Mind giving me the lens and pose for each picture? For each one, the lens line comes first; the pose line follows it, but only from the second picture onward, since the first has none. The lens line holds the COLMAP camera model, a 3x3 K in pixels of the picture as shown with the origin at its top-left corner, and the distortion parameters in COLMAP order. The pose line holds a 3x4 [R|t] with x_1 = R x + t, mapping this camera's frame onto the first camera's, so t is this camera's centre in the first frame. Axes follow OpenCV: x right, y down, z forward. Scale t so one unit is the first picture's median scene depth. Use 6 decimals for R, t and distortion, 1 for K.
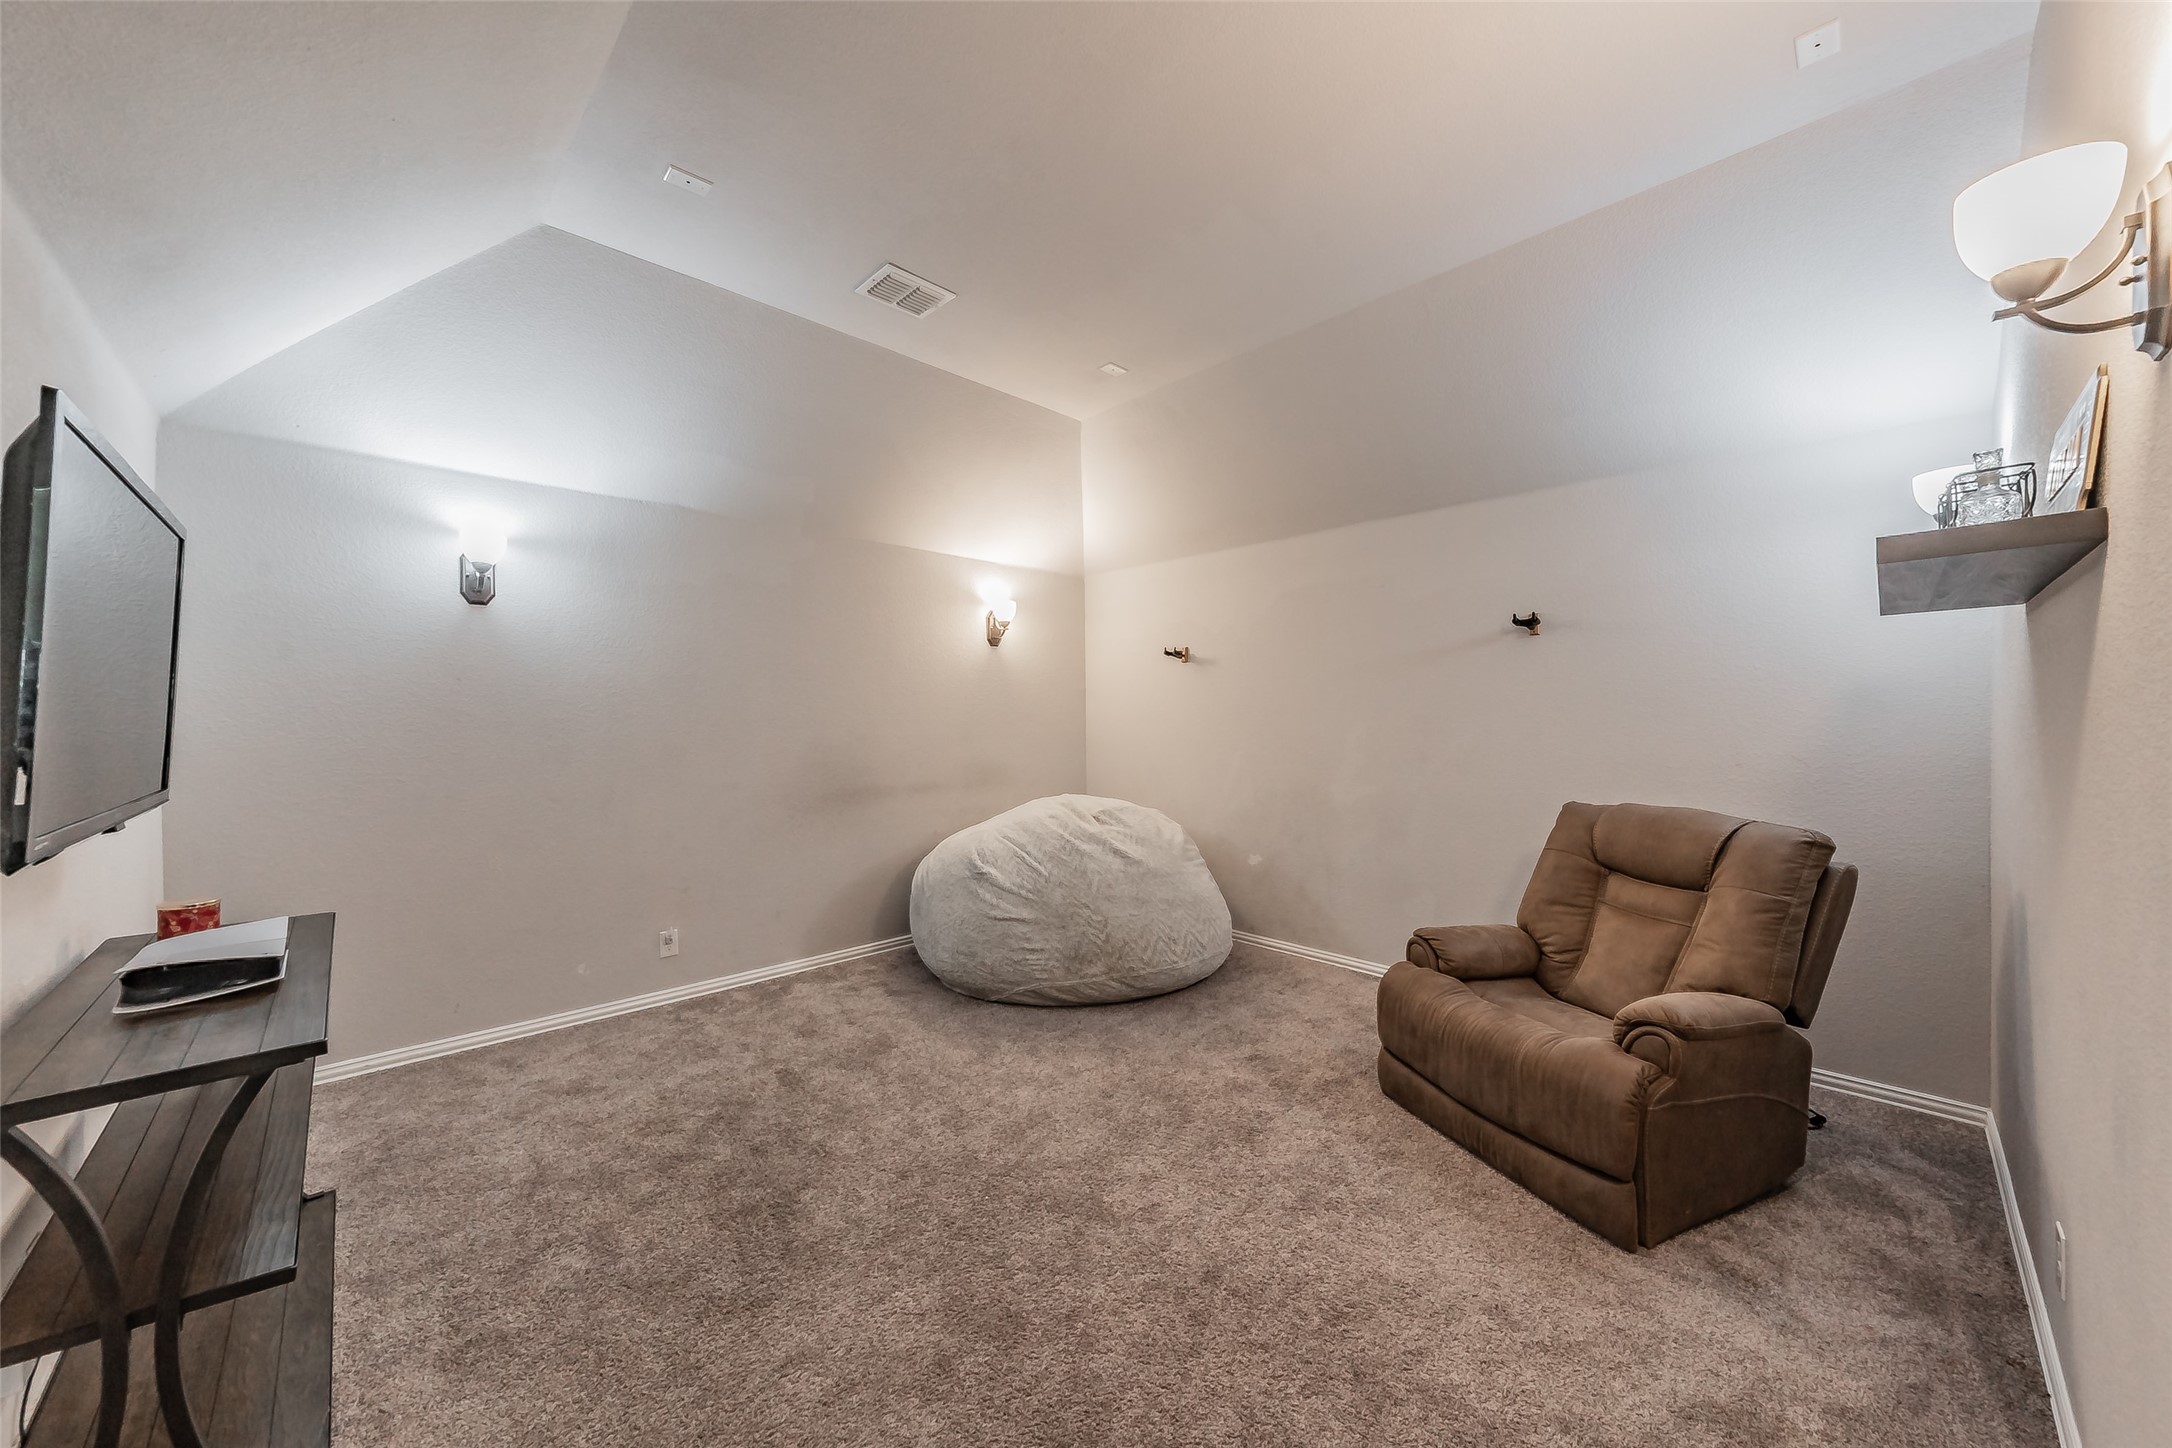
lens RADIAL K [[758.9, 0, 1085.3], [0, 758.9, 717.9], [0, 0, 1]] dist [0.000184, 0.000162]
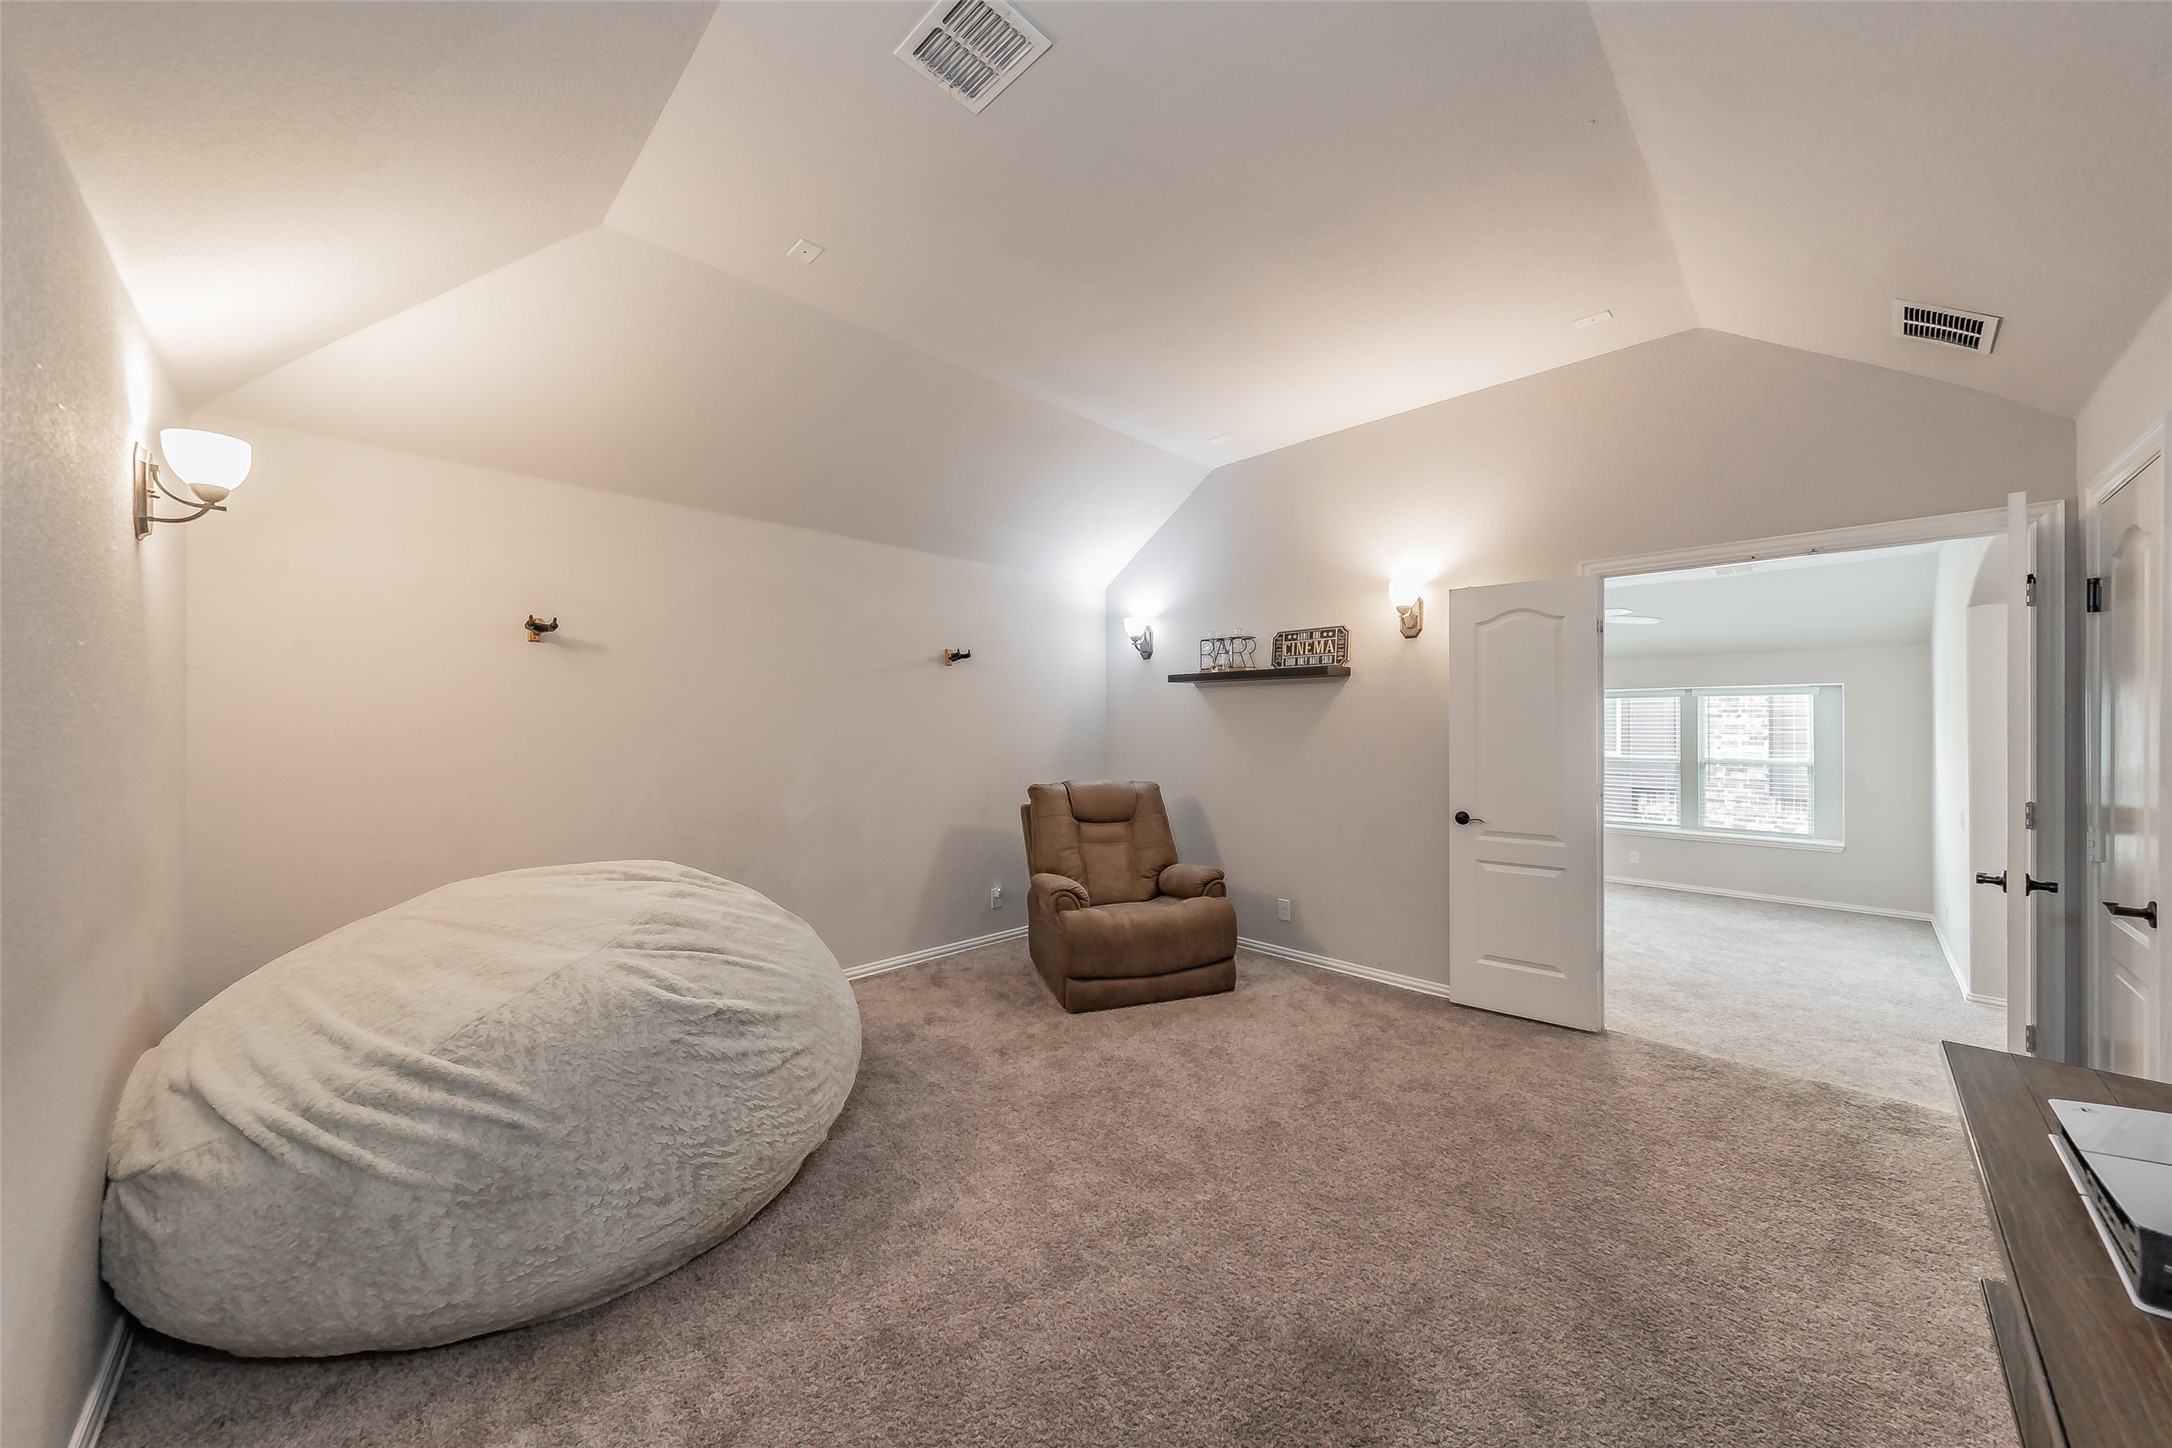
lens RADIAL K [[758.9, 0, 1083.5], [0, 758.9, 724.2], [0, 0, 1]] dist [0.000184, 0.000162]
pose [[-0.015472, 0.001129, 0.999880, -0.923123], [-0.005790, 0.999982, -0.001219, -0.009934], [-0.999864, -0.005809, -0.015465, 0.995754]]
